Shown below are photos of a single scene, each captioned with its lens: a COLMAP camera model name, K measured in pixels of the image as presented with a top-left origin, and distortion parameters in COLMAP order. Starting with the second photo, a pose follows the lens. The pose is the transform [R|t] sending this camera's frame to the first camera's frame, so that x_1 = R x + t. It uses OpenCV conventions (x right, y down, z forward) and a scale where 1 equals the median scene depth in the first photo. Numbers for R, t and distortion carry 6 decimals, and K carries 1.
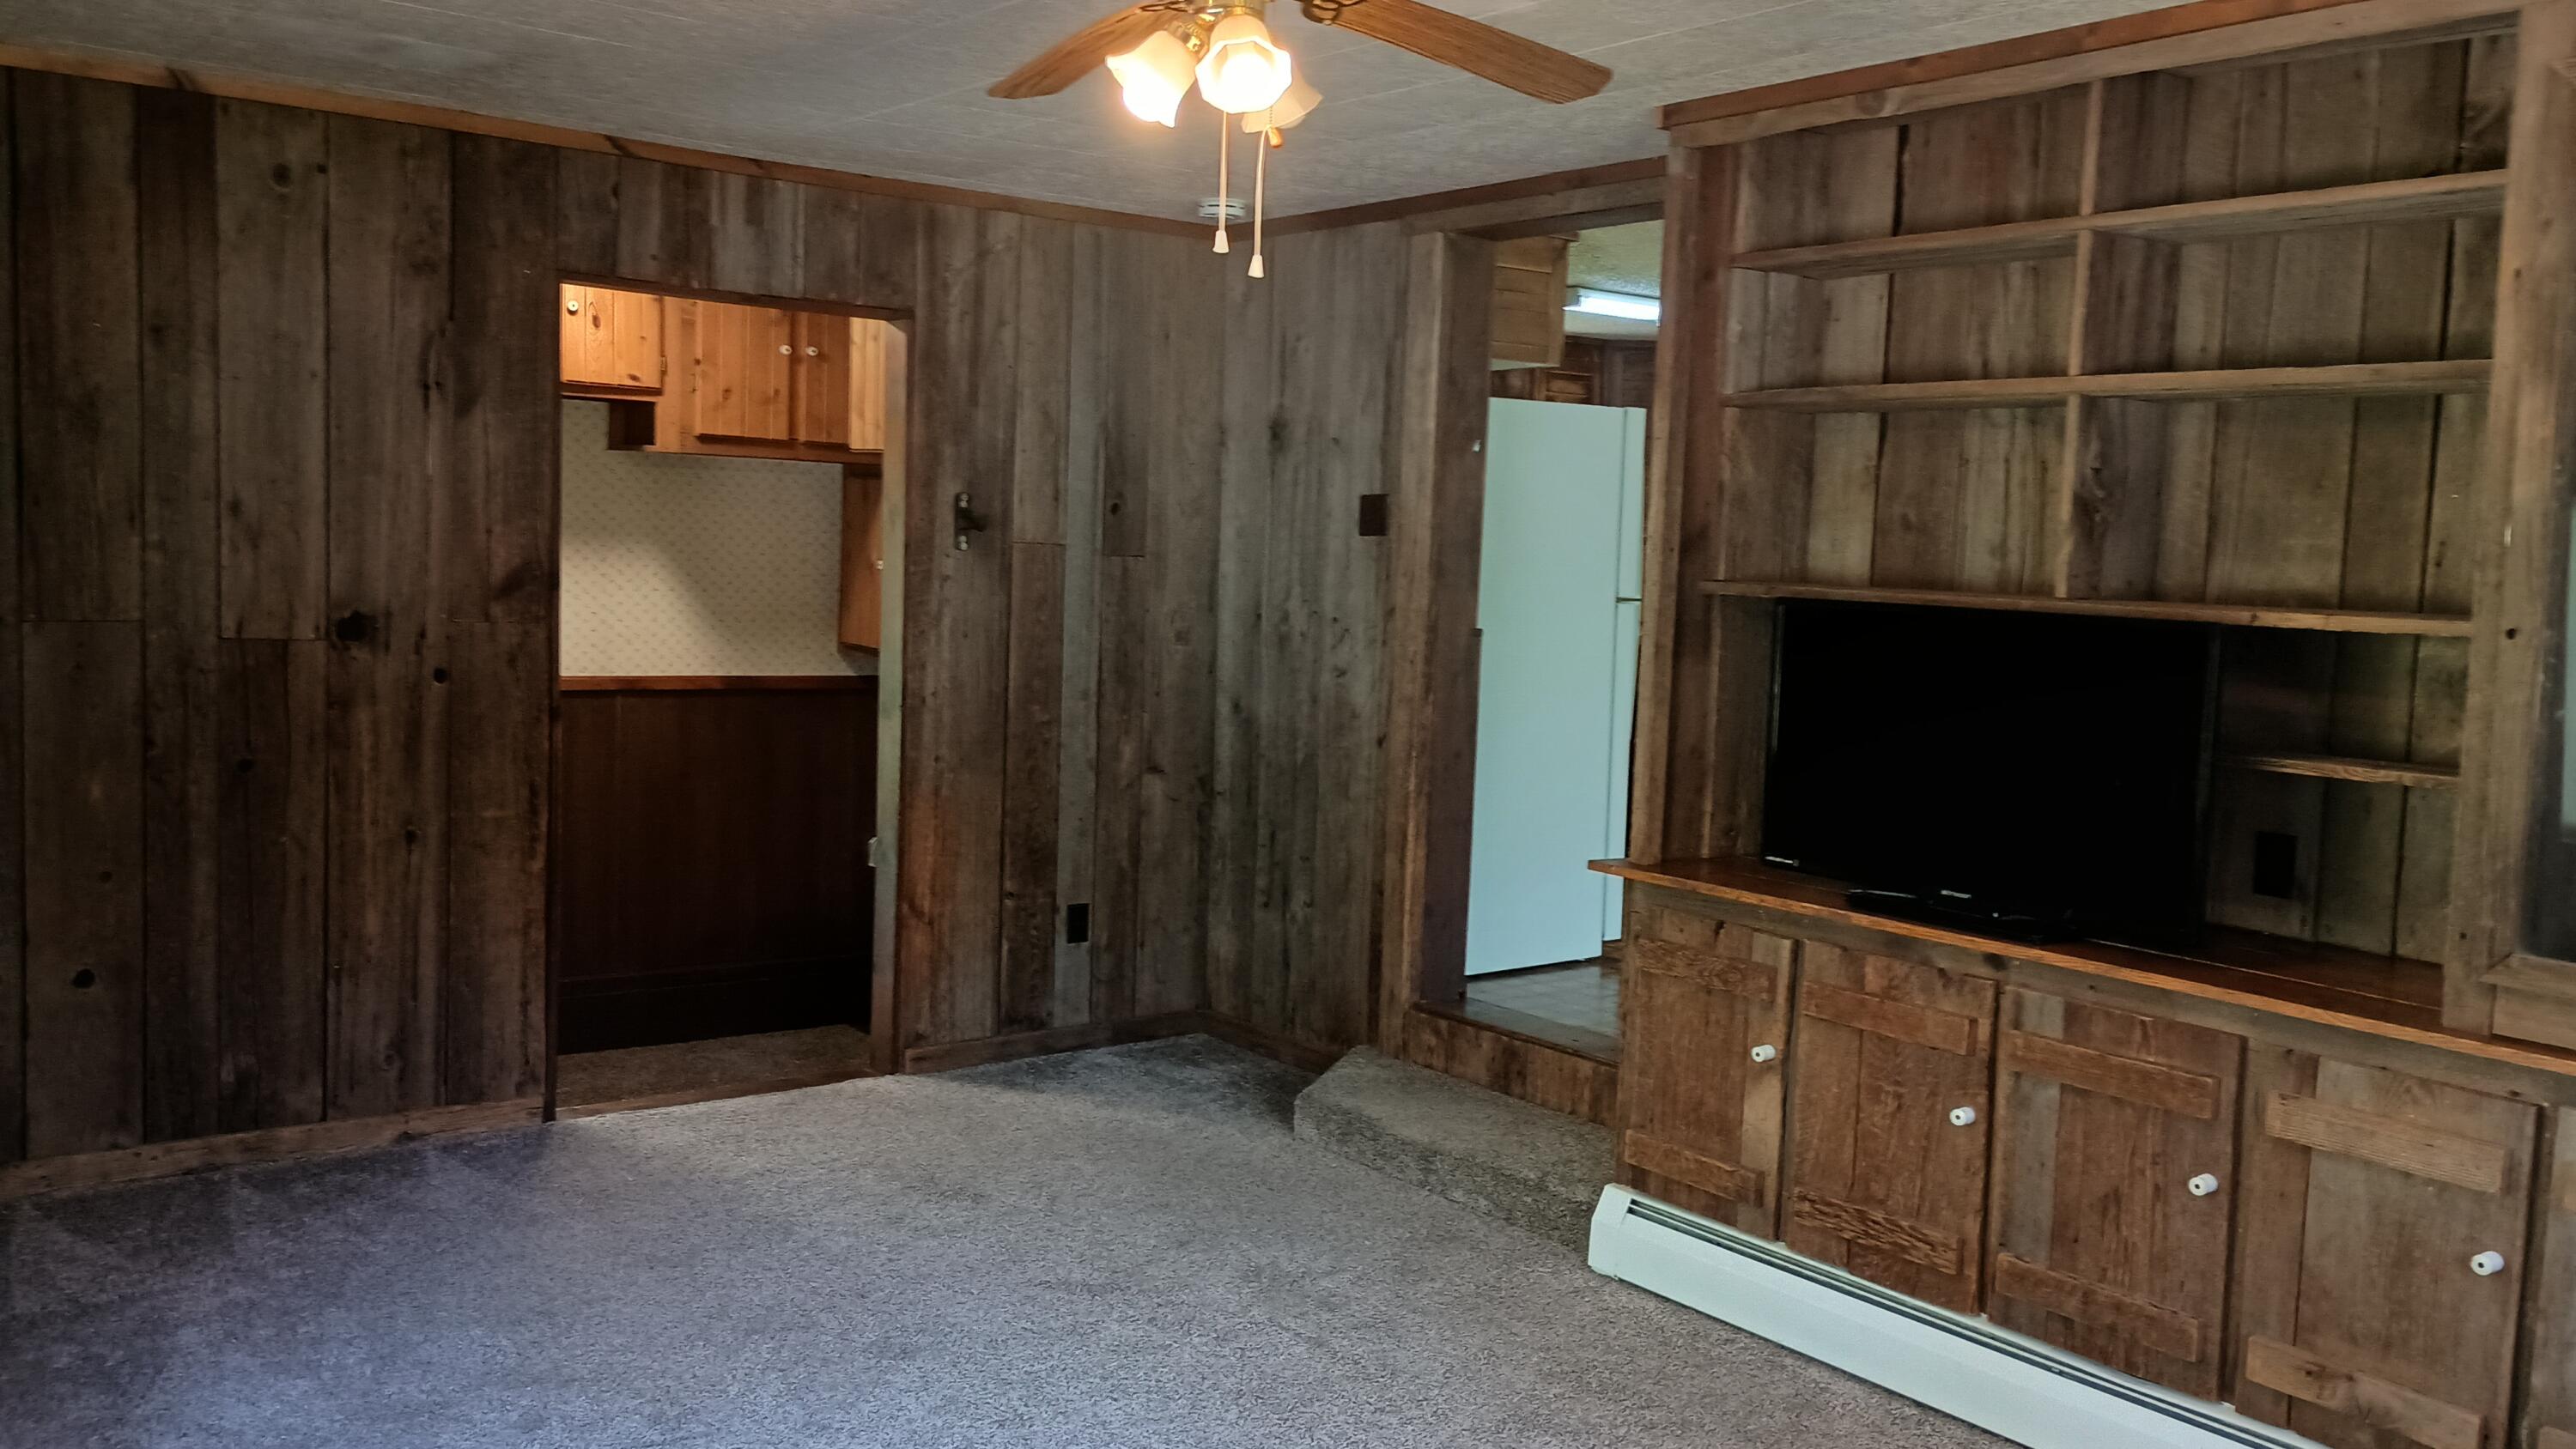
lens RADIAL K [[2102.7, 0, 1288.0], [0, 2102.7, 724.5], [0, 0, 1]] dist [0.065252, -0.080350]
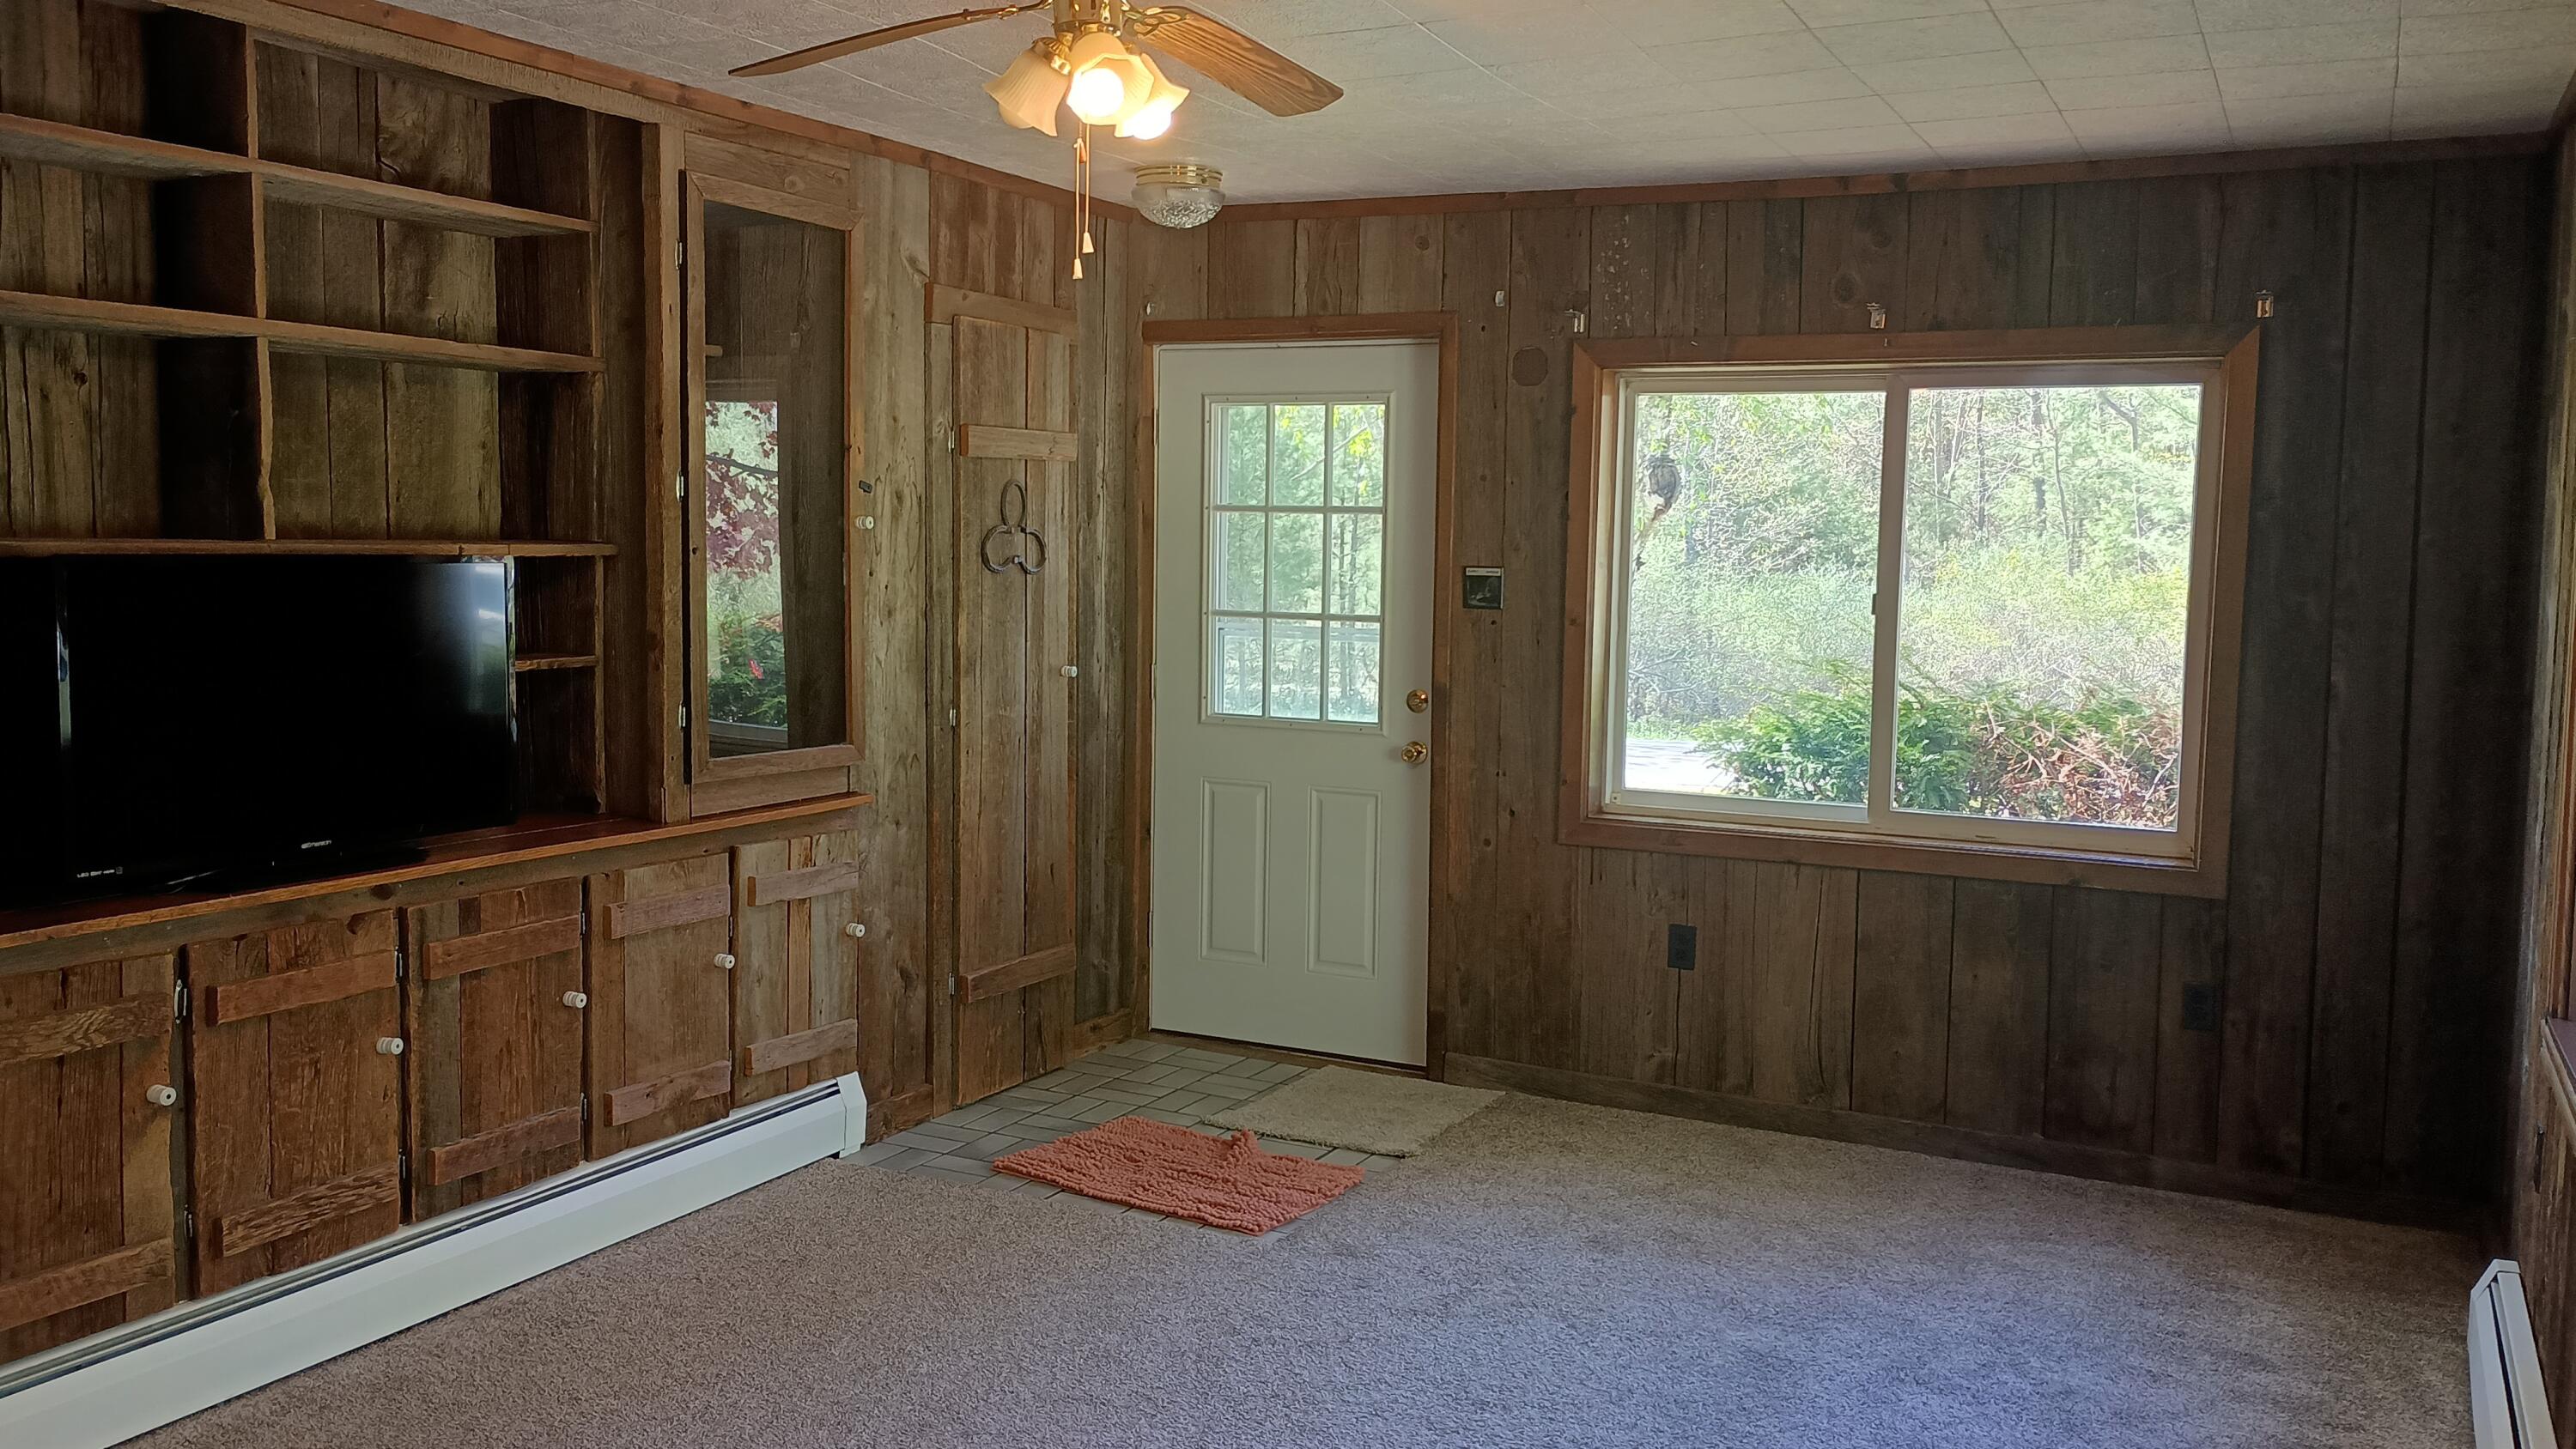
lens RADIAL K [[2102.7, 0, 1288.0], [0, 2102.7, 724.5], [0, 0, 1]] dist [0.065252, -0.080350]
pose [[-0.440438, -0.121214, 0.889562, -0.778648], [0.050406, 0.985942, 0.159304, -0.112747], [-0.896367, 0.115003, -0.428137, 1.034342]]
